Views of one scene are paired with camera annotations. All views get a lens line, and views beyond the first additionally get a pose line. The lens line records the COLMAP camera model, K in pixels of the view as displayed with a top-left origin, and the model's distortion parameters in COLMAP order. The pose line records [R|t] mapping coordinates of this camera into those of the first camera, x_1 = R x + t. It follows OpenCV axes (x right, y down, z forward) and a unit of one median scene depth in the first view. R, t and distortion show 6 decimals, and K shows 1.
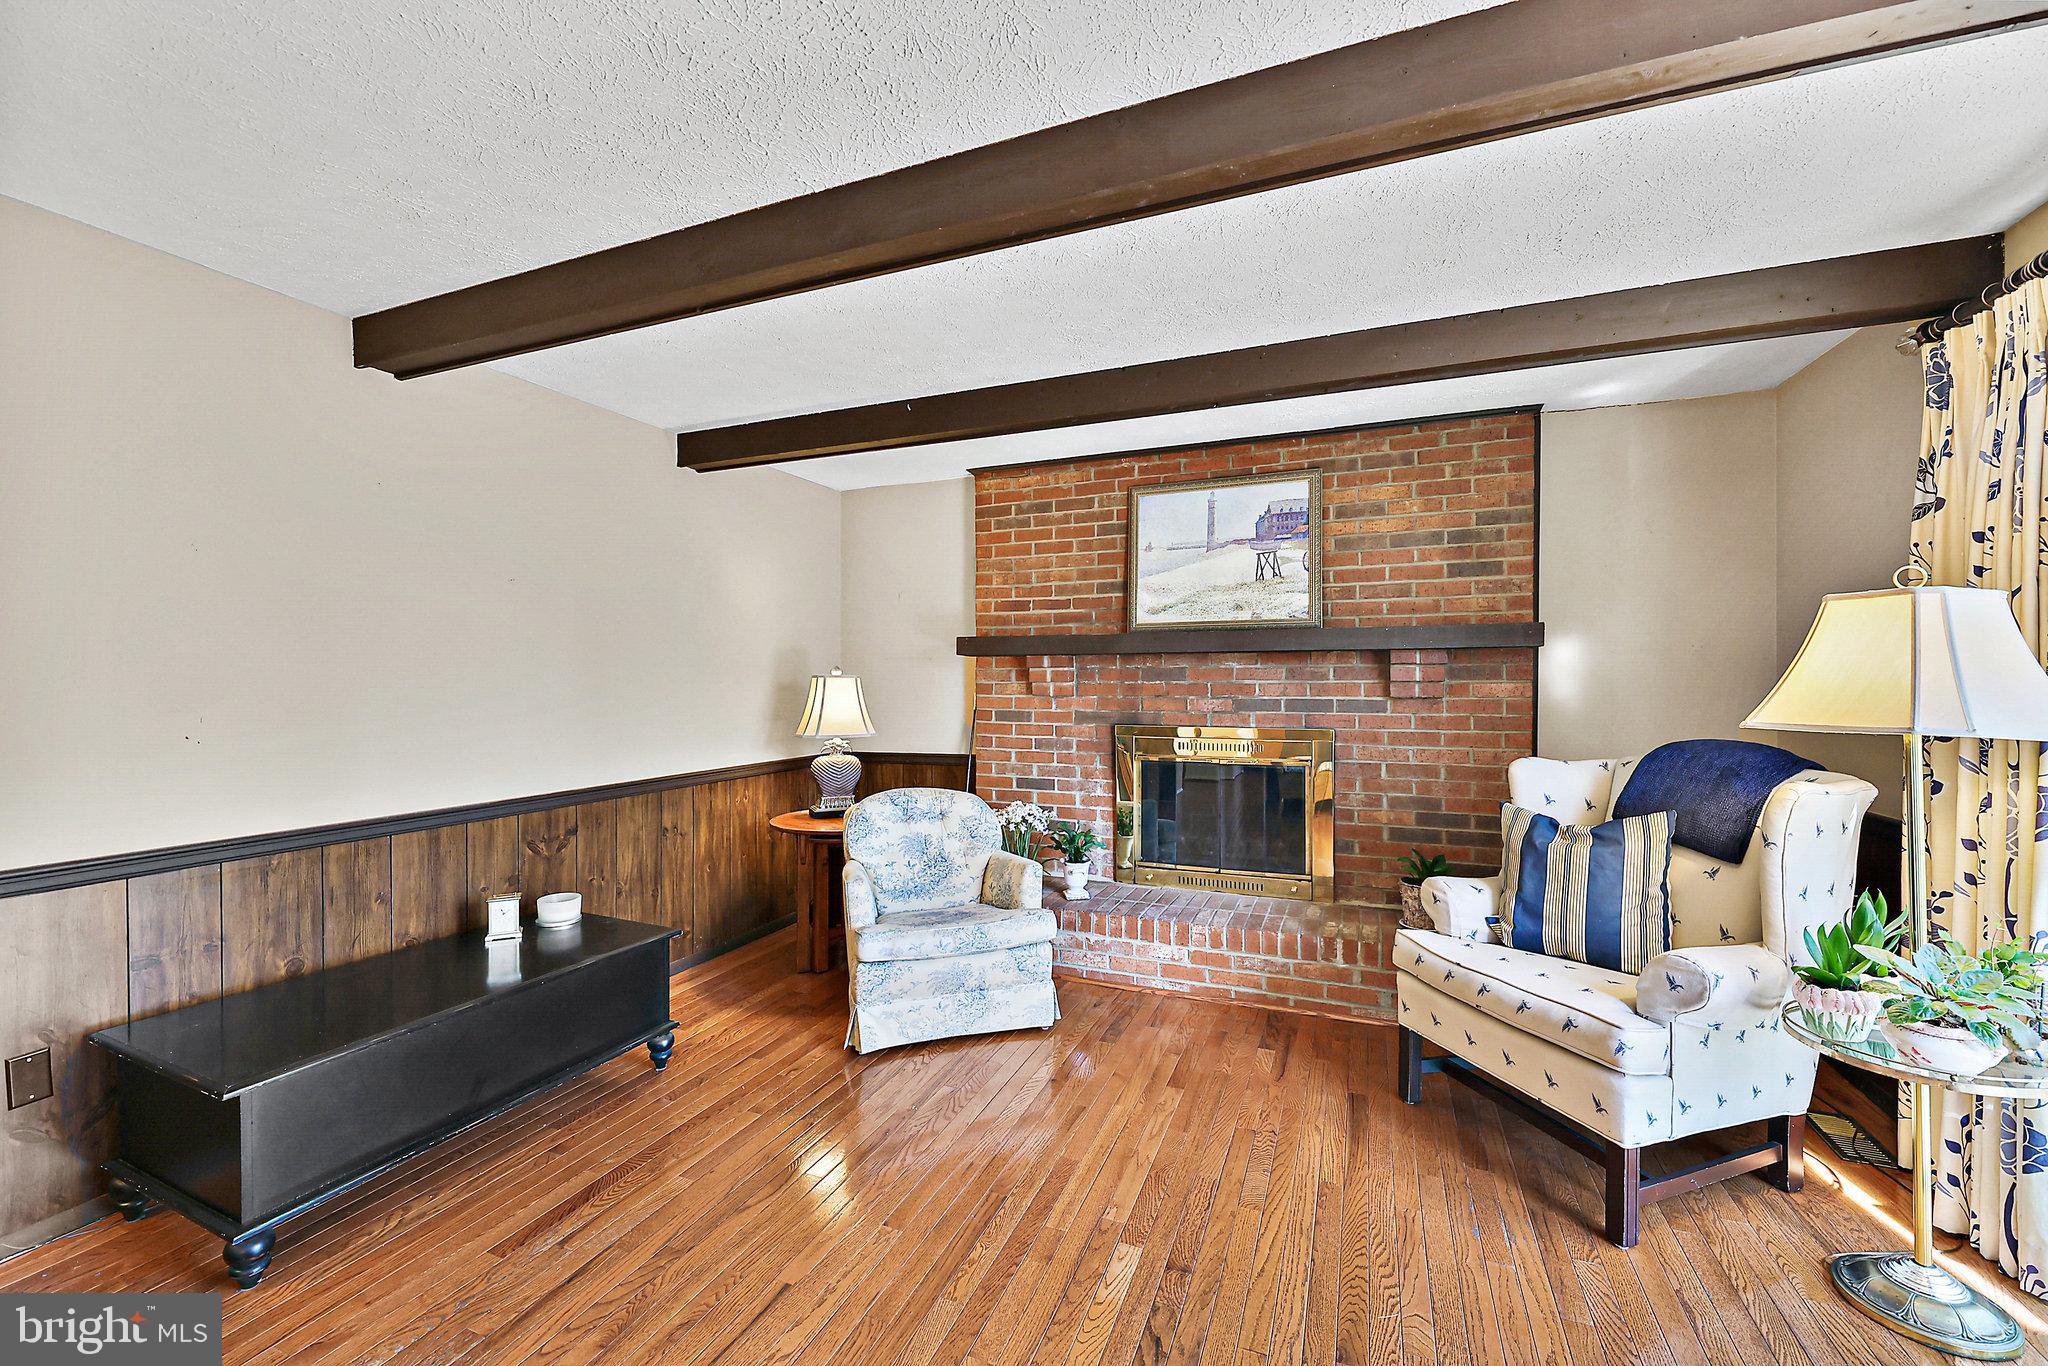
lens RADIAL K [[834.9, 0, 1011.0], [0, 834.9, 681.8], [0, 0, 1]] dist [-0.002313, -0.000582]
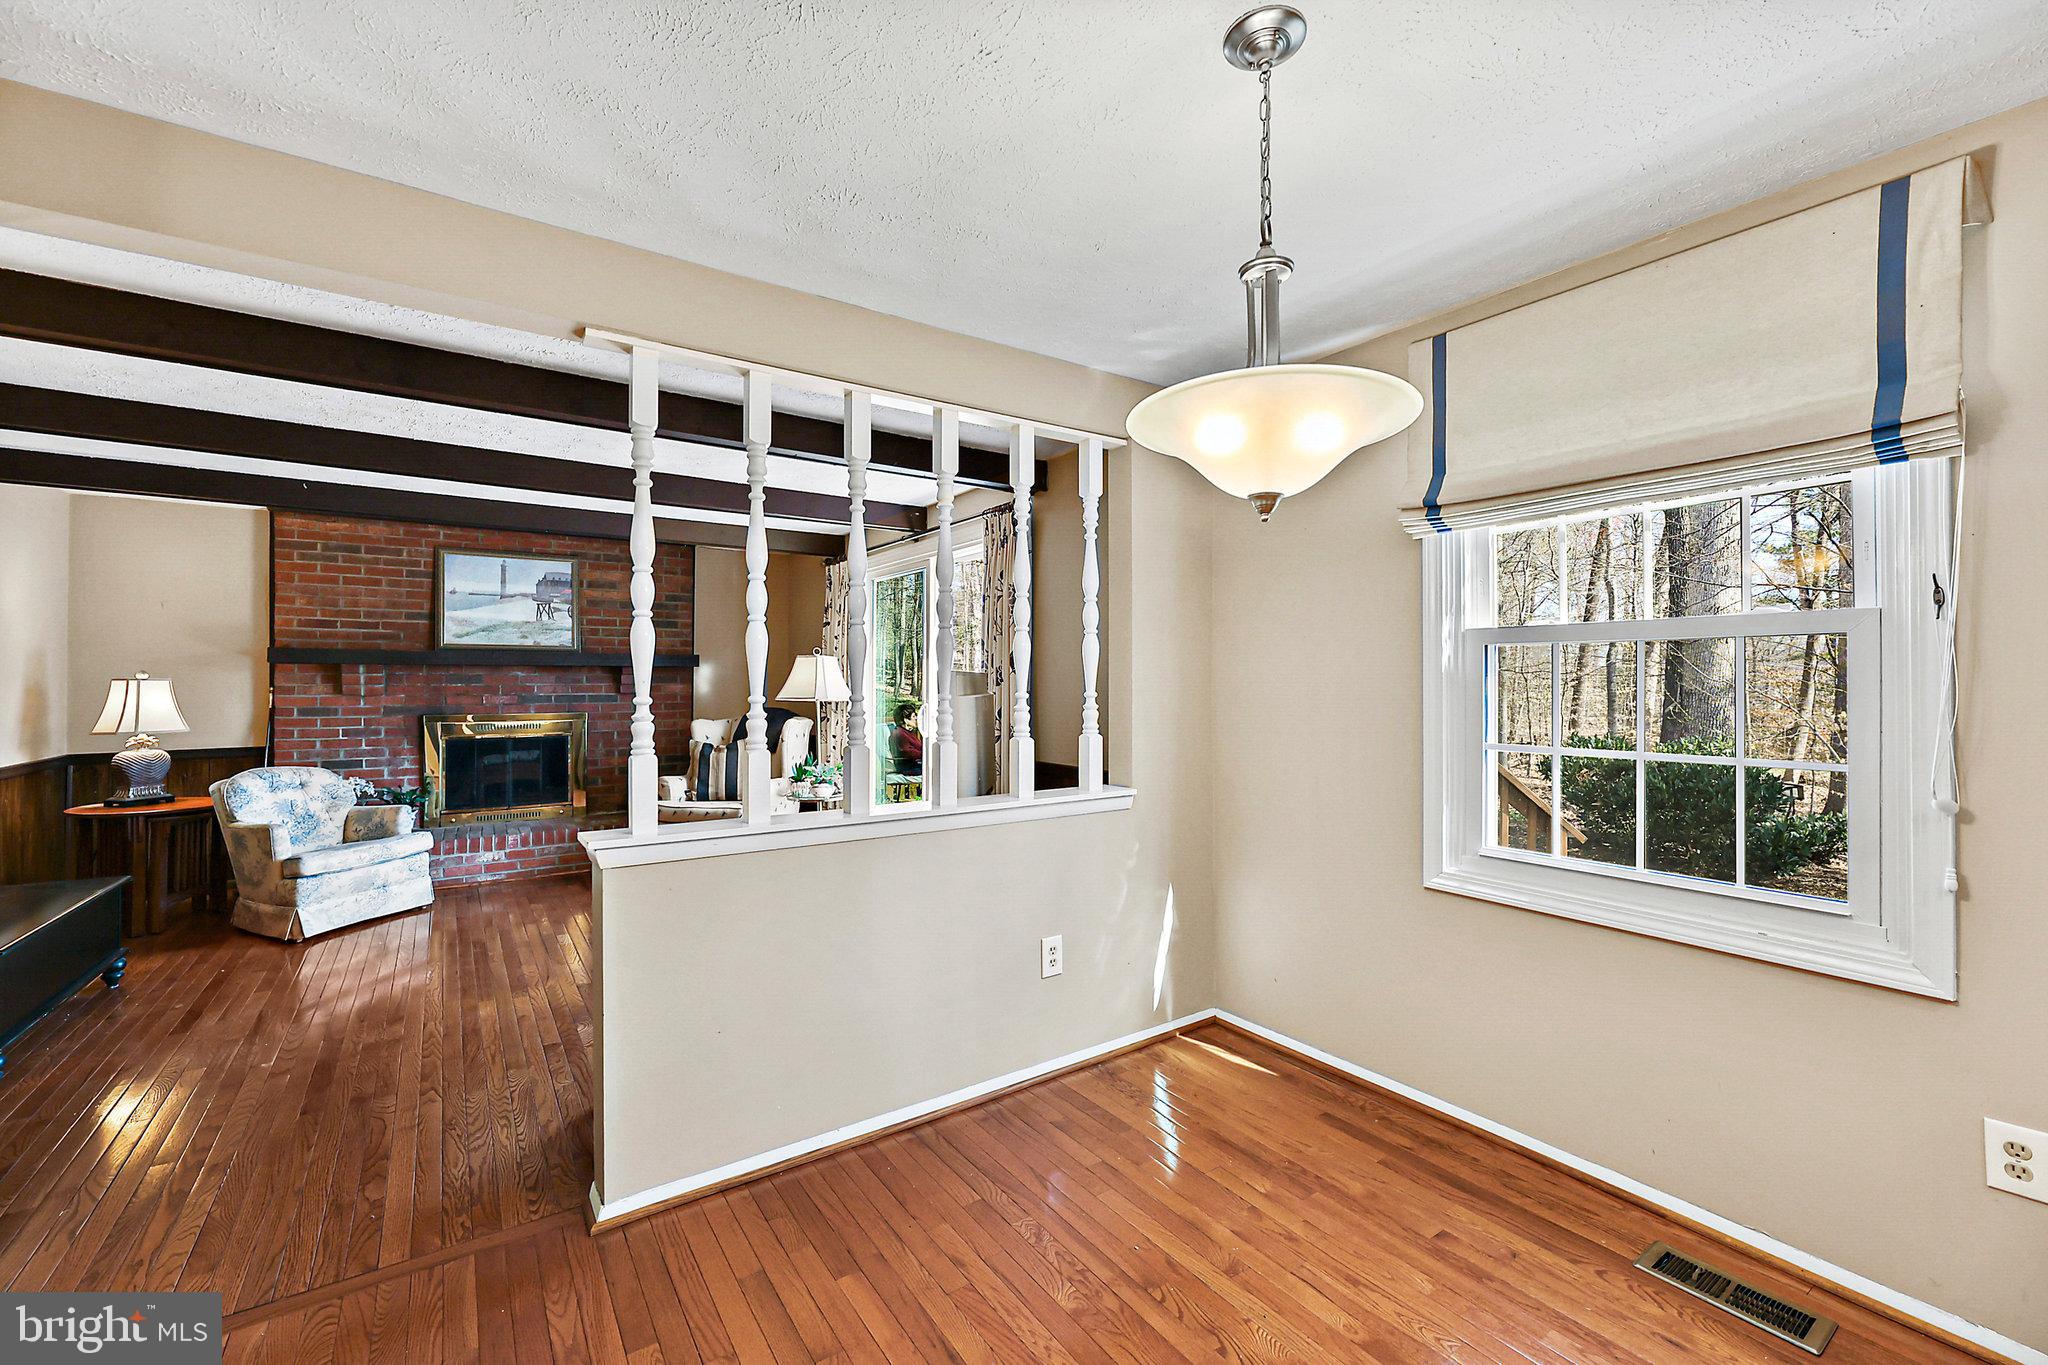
lens RADIAL K [[834.9, 0, 1011.0], [0, 834.9, 681.3], [0, 0, 1]] dist [-0.002313, -0.000582]
pose [[0.546000, 0.004252, 0.837774, -0.554466], [0.001782, 0.999979, -0.006237, 0.005666], [-0.837783, 0.004898, 0.545981, -0.635700]]
